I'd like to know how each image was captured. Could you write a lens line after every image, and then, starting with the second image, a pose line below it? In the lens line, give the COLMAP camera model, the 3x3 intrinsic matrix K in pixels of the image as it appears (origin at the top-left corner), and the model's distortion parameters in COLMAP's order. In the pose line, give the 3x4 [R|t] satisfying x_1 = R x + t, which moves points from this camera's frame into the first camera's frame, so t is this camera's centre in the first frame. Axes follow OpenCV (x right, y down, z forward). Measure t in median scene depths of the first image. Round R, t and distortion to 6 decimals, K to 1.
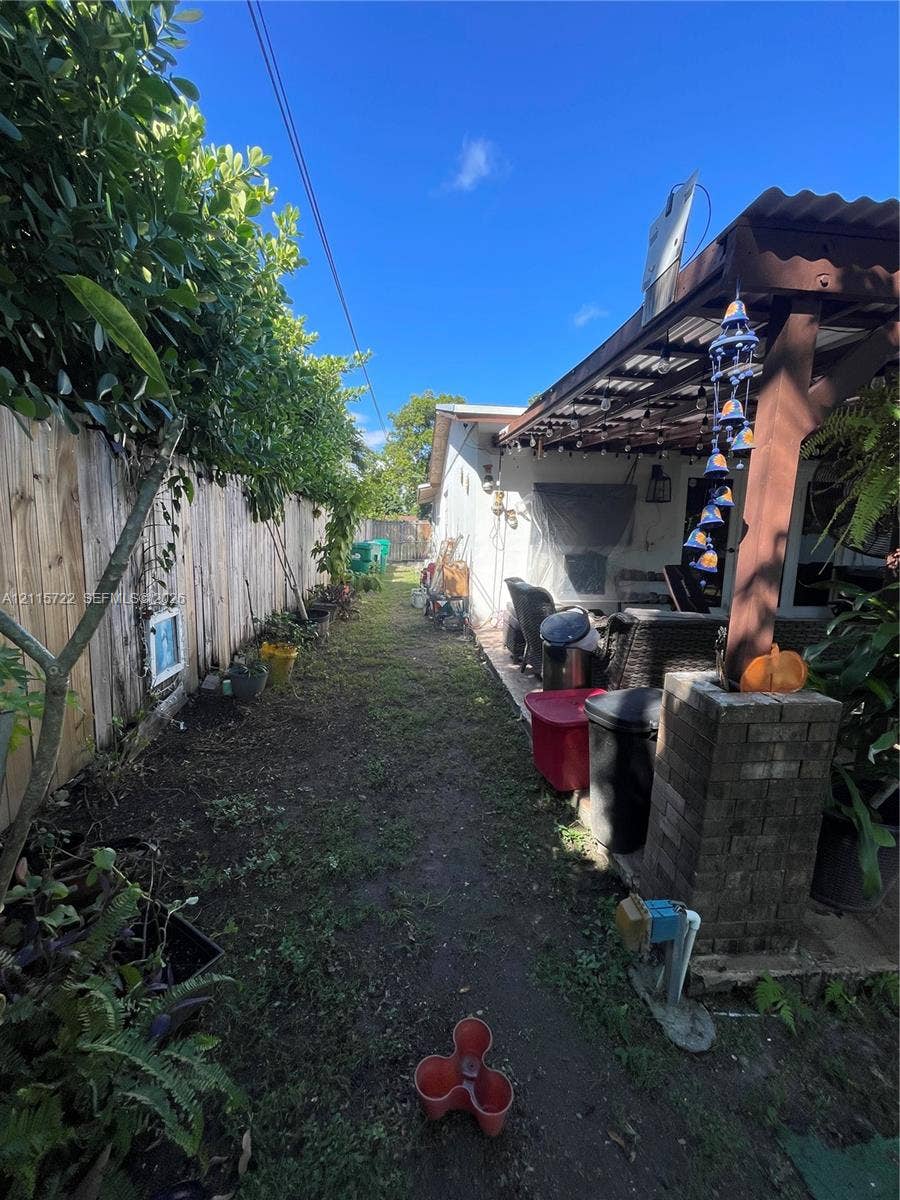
lens RADIAL K [[481.7, 0, 452.6], [0, 481.7, 608.0], [0, 0, 1]] dist [-0.002162, -0.000170]
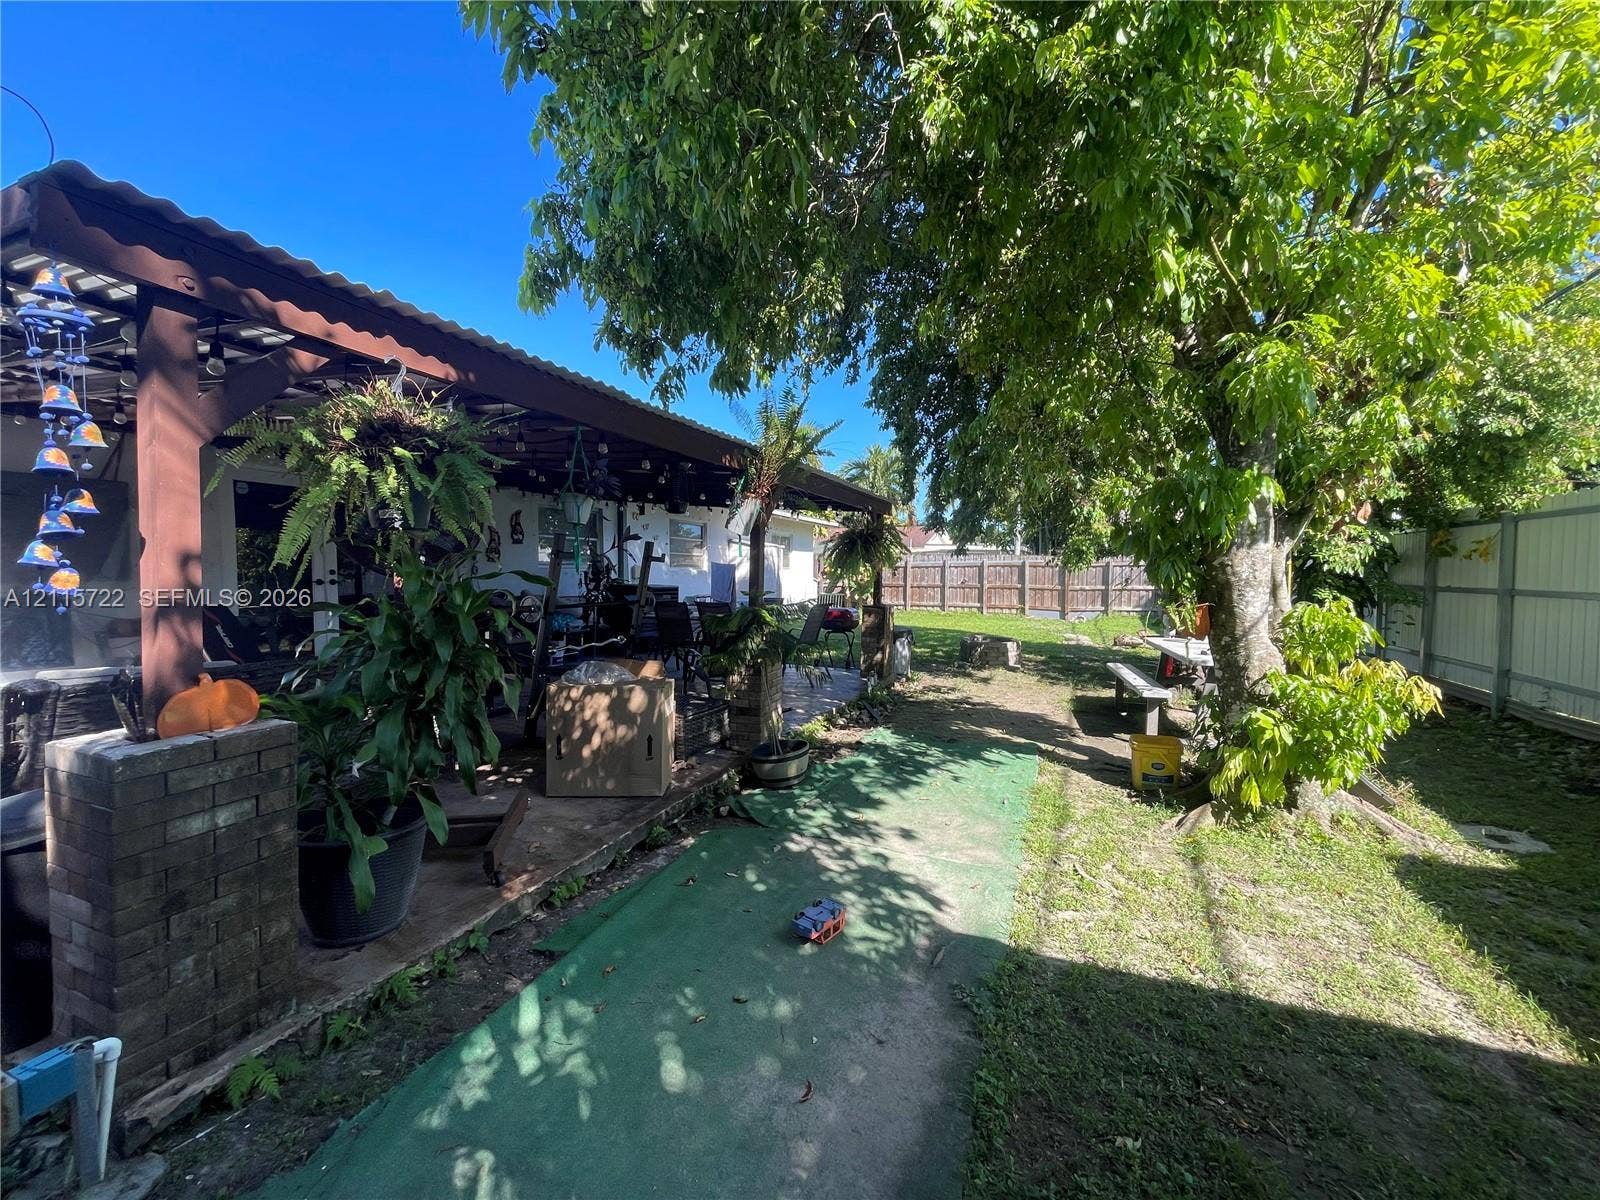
lens RADIAL K [[642.3, 0, 806.2], [0, 642.3, 603.4], [0, 0, 1]] dist [-0.002162, -0.000170]
pose [[0.451052, -0.064455, 0.890167, 0.139555], [0.145565, 0.989346, -0.002122, 0.109701], [-0.880547, 0.130534, 0.455629, -0.504230]]
